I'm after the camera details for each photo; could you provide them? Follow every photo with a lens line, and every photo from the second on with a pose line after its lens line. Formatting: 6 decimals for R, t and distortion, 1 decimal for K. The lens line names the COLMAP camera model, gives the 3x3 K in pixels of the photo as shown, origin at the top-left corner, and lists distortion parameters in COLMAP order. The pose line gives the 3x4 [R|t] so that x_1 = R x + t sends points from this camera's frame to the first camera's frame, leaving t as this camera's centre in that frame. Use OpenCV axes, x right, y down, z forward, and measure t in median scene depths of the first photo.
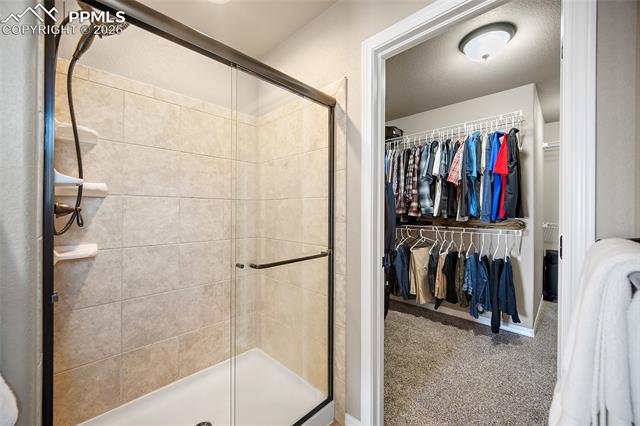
lens RADIAL K [[246.6, 0, 319.4], [0, 246.6, 211.4], [0, 0, 1]] dist [0.000479, 0.000011]
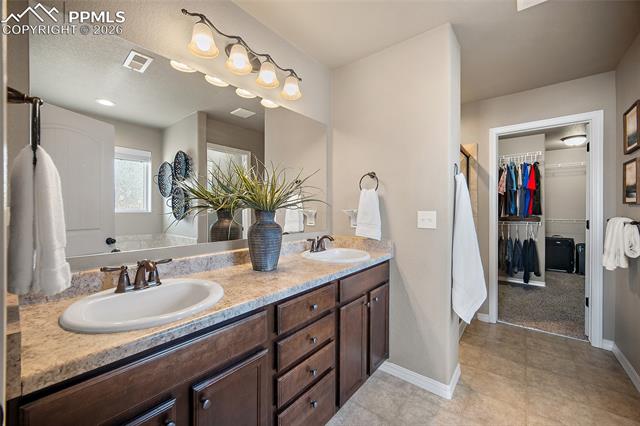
lens RADIAL K [[246.6, 0, 320.0], [0, 246.6, 211.6], [0, 0, 1]] dist [0.000479, 0.000011]
pose [[0.995224, -0.002630, 0.097577, -0.828650], [0.002702, 0.999996, -0.000608, -0.000106], [-0.097575, 0.000869, 0.995228, -0.522267]]
